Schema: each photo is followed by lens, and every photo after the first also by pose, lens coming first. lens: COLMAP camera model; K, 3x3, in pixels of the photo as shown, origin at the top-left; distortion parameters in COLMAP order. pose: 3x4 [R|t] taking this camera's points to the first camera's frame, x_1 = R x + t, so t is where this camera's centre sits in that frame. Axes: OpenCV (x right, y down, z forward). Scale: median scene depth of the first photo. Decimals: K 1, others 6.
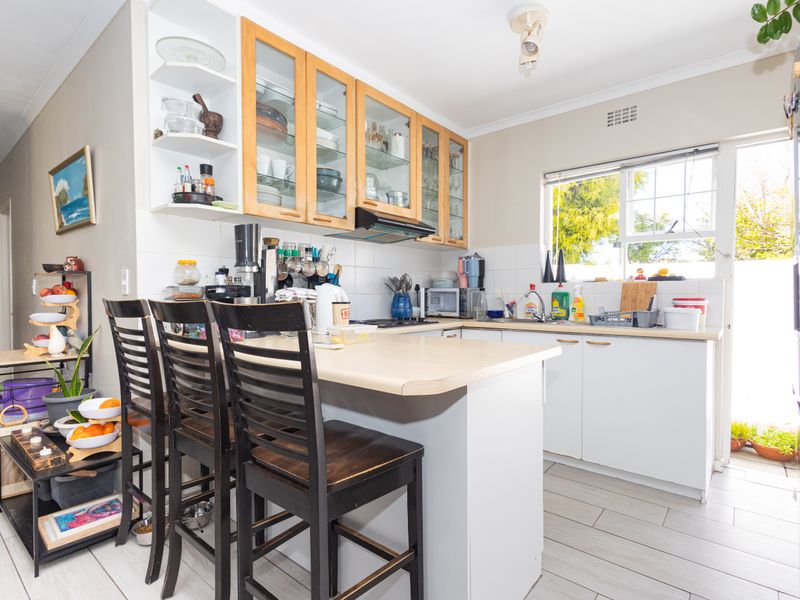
lens RADIAL K [[415.8, 0, 400.0], [0, 415.8, 300.0], [0, 0, 1]] dist [0.023842, 0.000004]
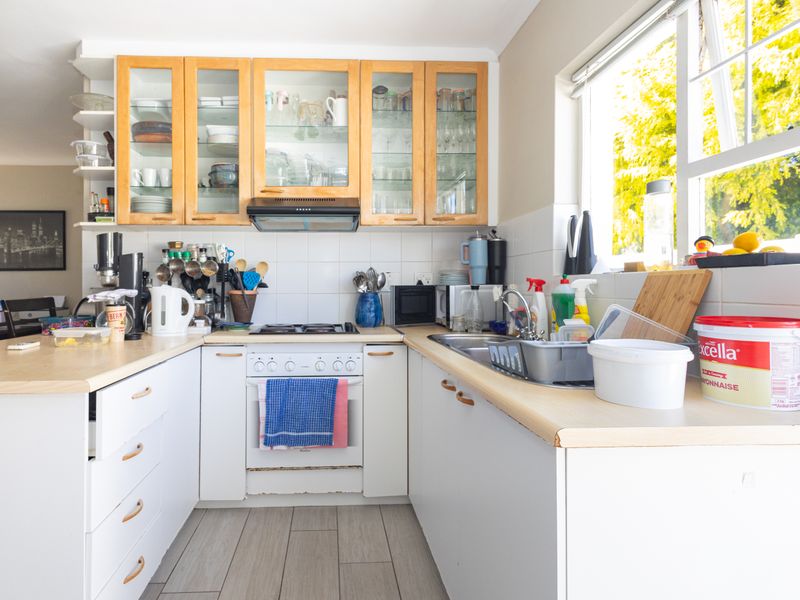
lens RADIAL K [[320.4, 0, 400.0], [0, 320.4, 300.0], [0, 0, 1]] dist [-0.000473, -0.000026]
pose [[0.658374, 0.025152, -0.752271, 0.588420], [-0.014642, 0.999680, 0.020610, -0.017336], [0.752549, -0.002554, 0.658532, 0.711042]]
